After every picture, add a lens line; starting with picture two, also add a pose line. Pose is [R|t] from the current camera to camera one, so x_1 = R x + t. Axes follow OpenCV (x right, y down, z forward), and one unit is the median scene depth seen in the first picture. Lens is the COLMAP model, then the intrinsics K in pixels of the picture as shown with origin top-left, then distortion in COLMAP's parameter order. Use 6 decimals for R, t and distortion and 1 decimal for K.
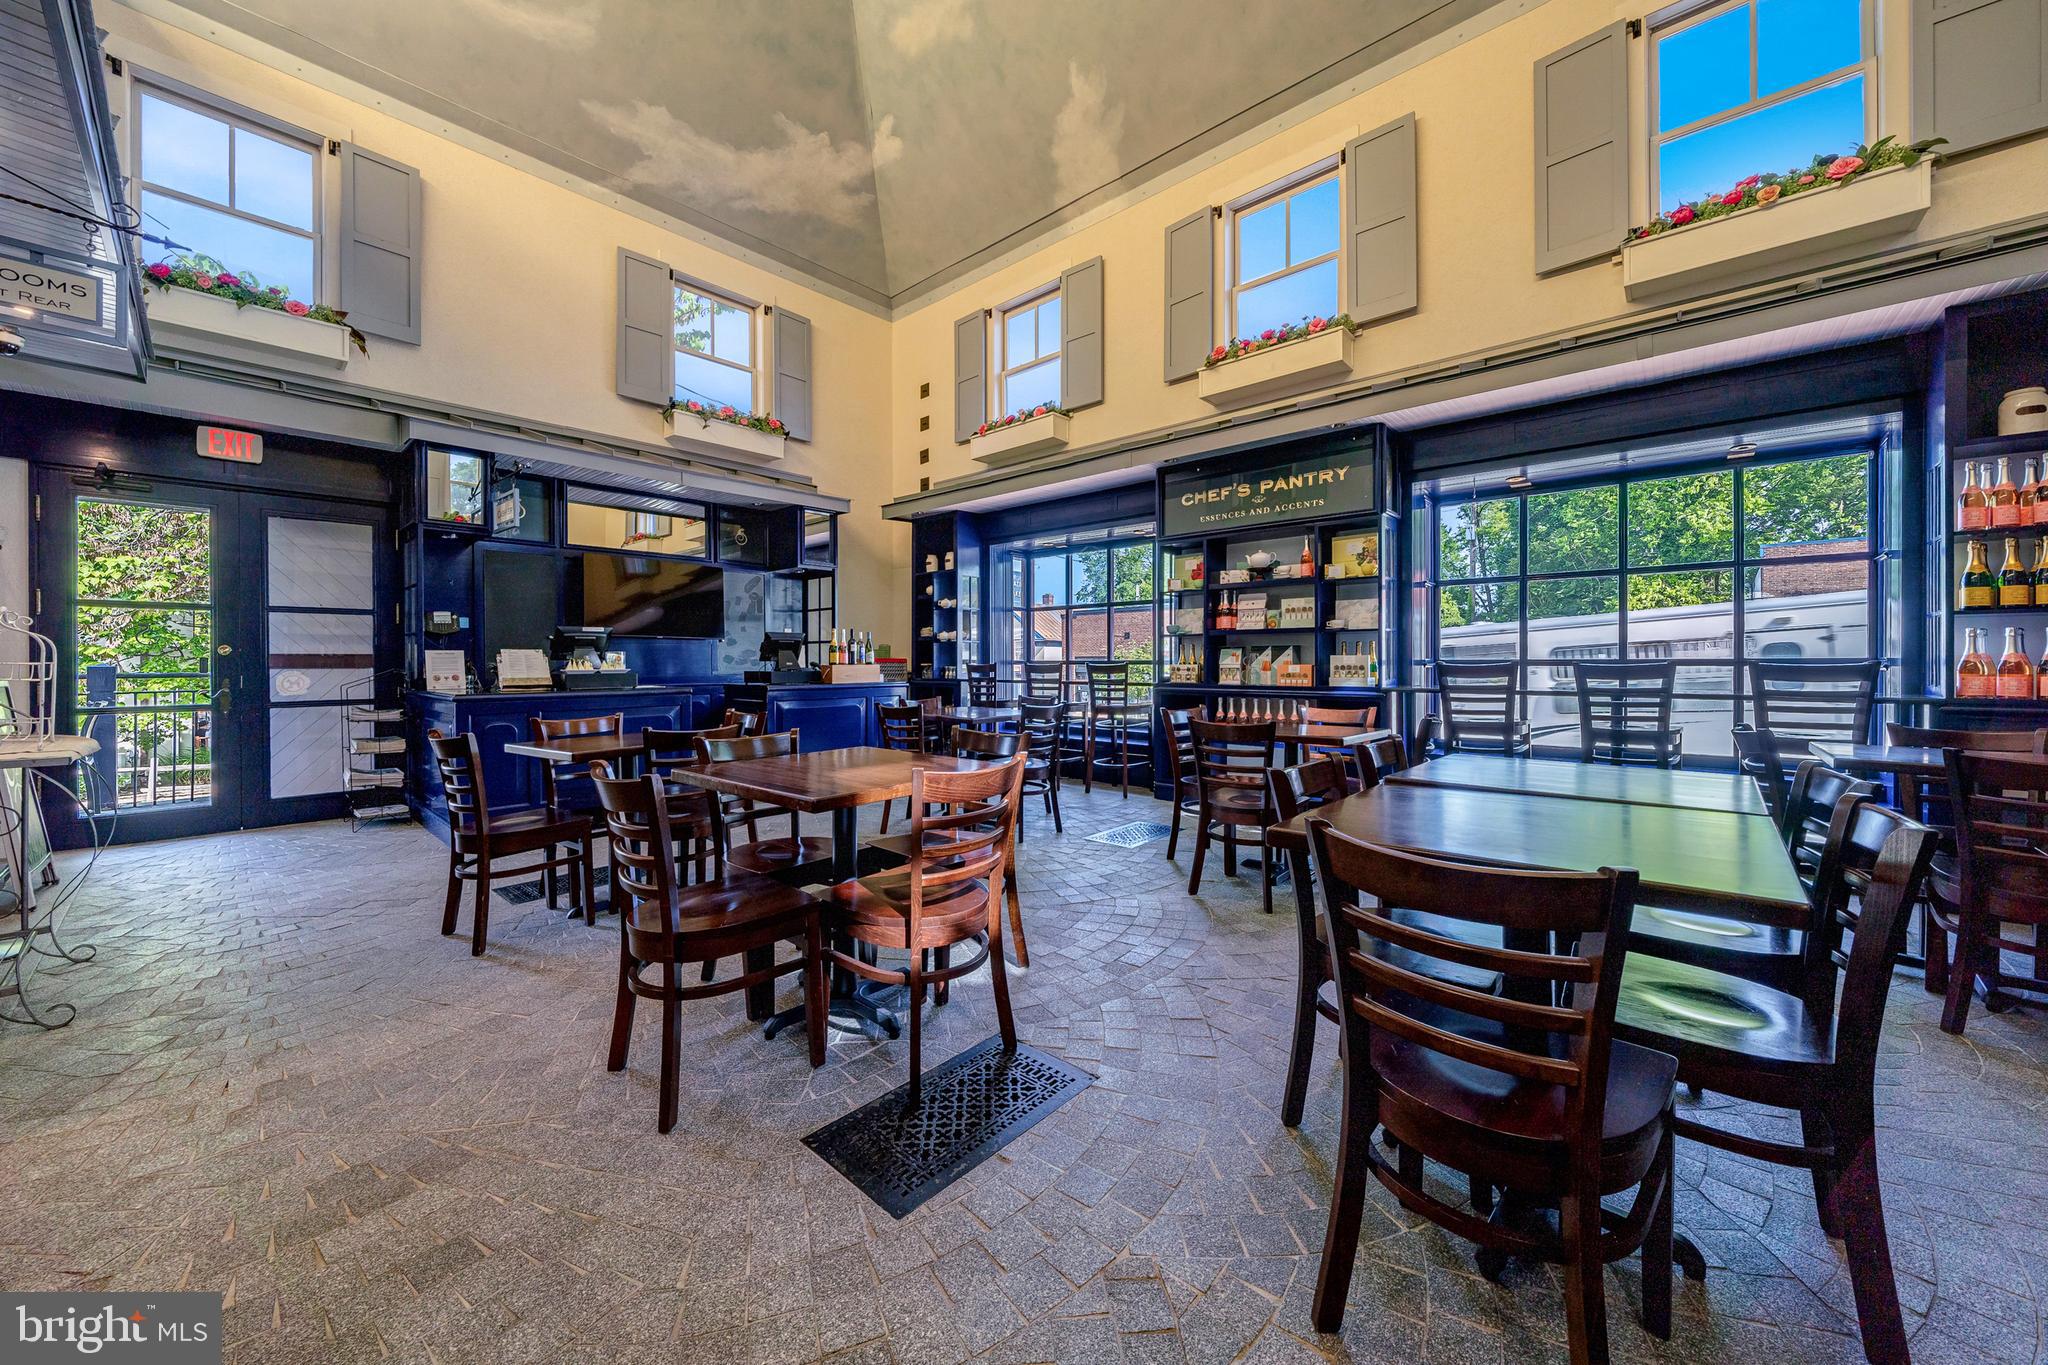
lens RADIAL K [[747.2, 0, 985.7], [0, 747.2, 652.5], [0, 0, 1]] dist [-0.001301, 0.000416]
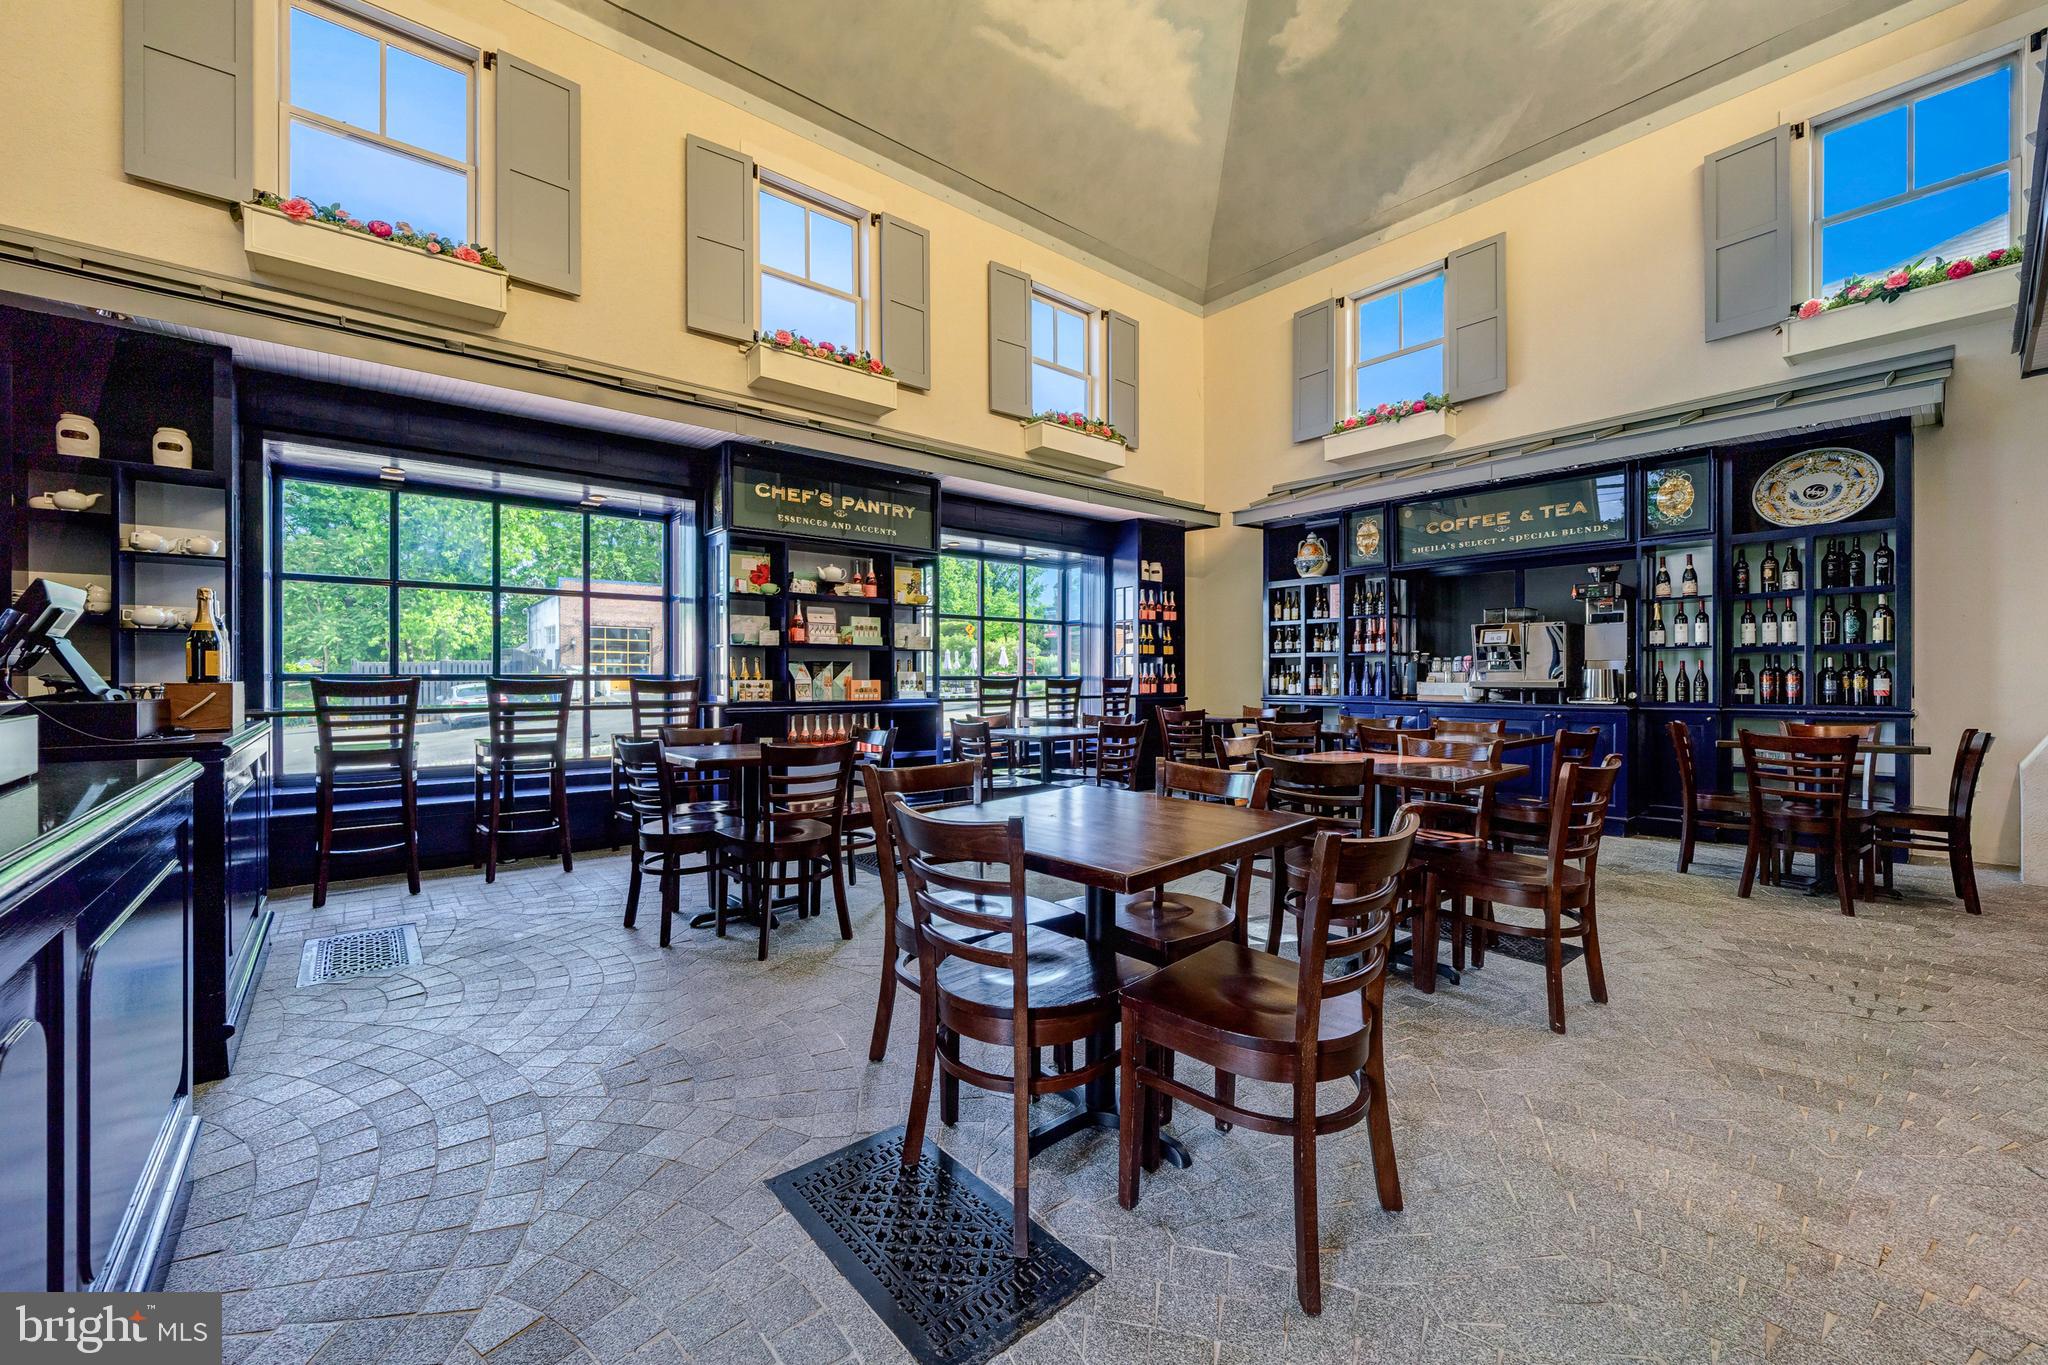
lens RADIAL K [[814.9, 0, 1021.7], [0, 814.9, 684.6], [0, 0, 1]] dist [-0.005787, 0.002380]
pose [[0.100950, -0.005995, 0.994873, -0.667806], [-0.014411, 0.999868, 0.007487, 0.010274], [-0.994787, -0.015093, 0.100850, 0.625493]]
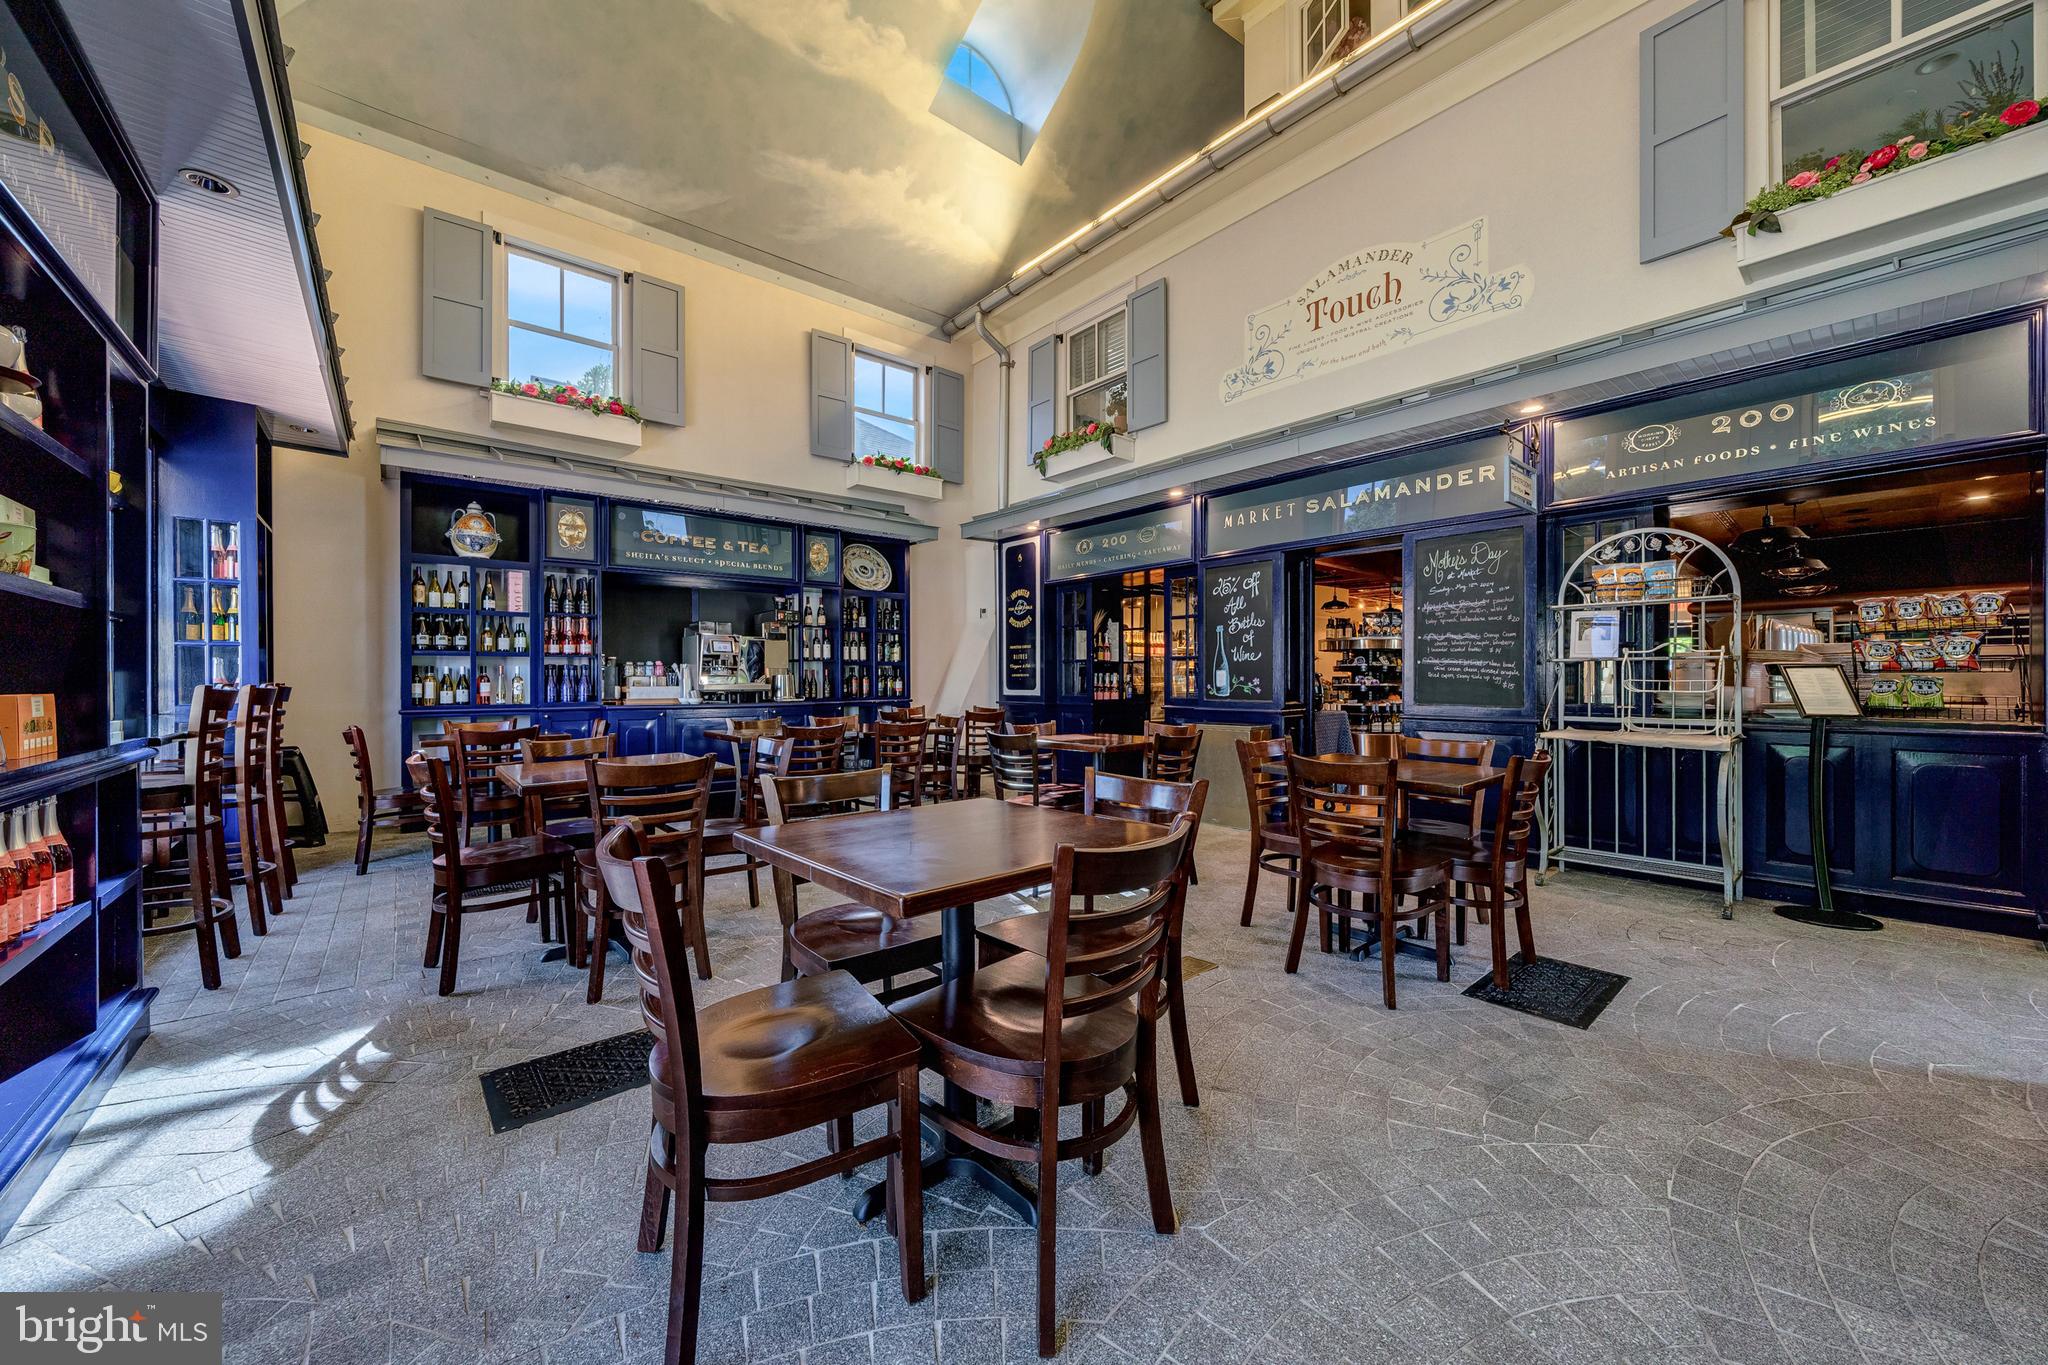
lens RADIAL K [[747.2, 0, 1019.5], [0, 747.2, 682.0], [0, 0, 1]] dist [-0.001301, 0.000416]
pose [[-0.993792, 0.000749, 0.111251, -0.095281], [-0.000383, 0.999948, -0.010153, 0.012315], [-0.111253, -0.010133, -0.993740, 1.213863]]
